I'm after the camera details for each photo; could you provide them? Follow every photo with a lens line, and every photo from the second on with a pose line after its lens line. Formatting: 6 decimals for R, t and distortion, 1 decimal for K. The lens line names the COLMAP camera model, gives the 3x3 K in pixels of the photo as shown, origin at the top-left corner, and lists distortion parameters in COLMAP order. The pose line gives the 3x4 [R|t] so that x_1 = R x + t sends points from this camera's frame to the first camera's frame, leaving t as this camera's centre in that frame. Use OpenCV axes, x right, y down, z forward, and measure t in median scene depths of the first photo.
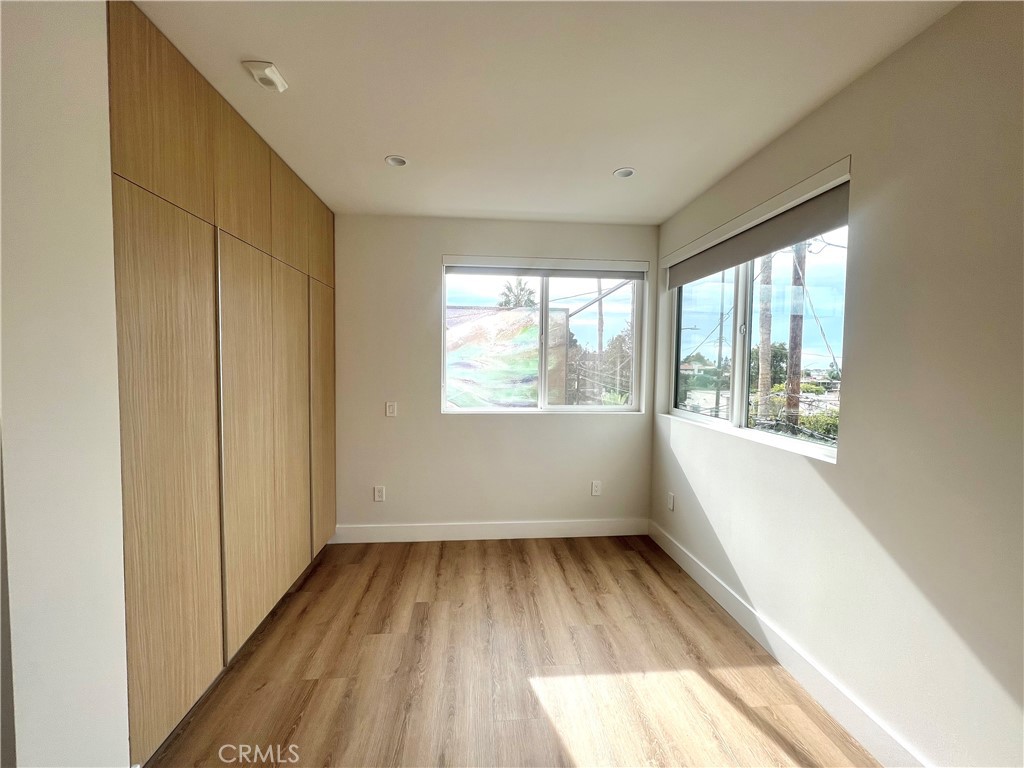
lens RADIAL K [[410.1, 0, 510.2], [0, 410.1, 384.0], [0, 0, 1]] dist [0.001169, 0.000031]
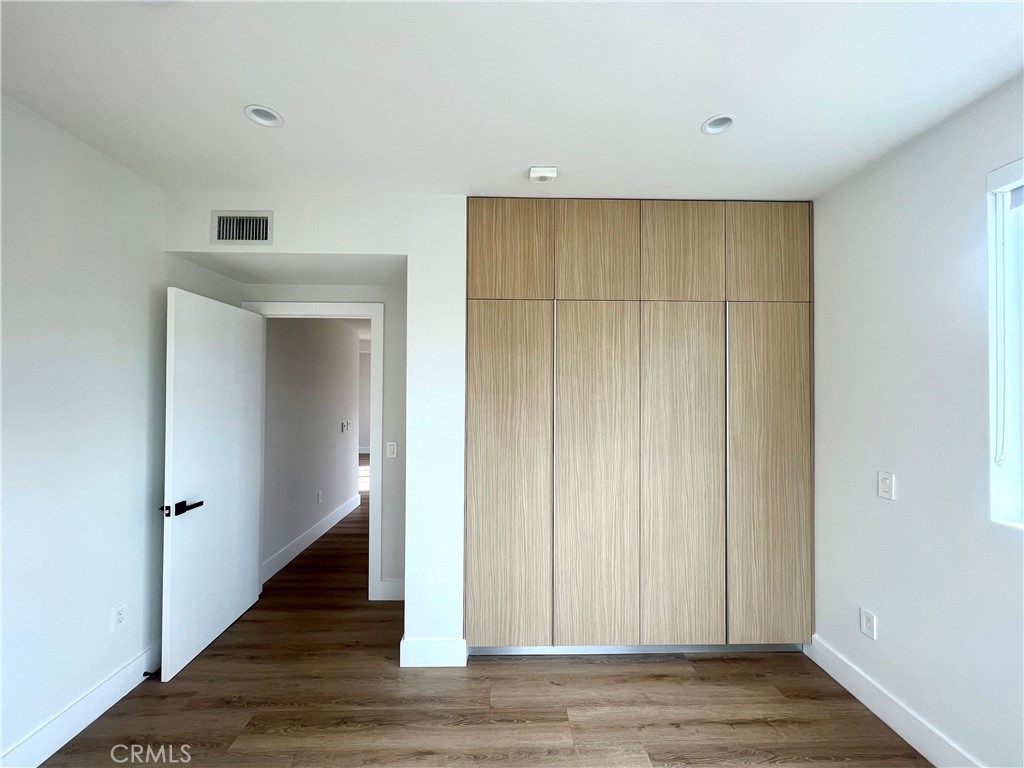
lens RADIAL K [[413.1, 0, 510.5], [0, 413.1, 383.0], [0, 0, 1]] dist [-0.001108, -0.000058]
pose [[-0.063362, -0.022724, -0.997732, 0.451497], [-0.052440, 0.998435, -0.019410, -0.061190], [0.996612, 0.051092, -0.064455, 0.704111]]
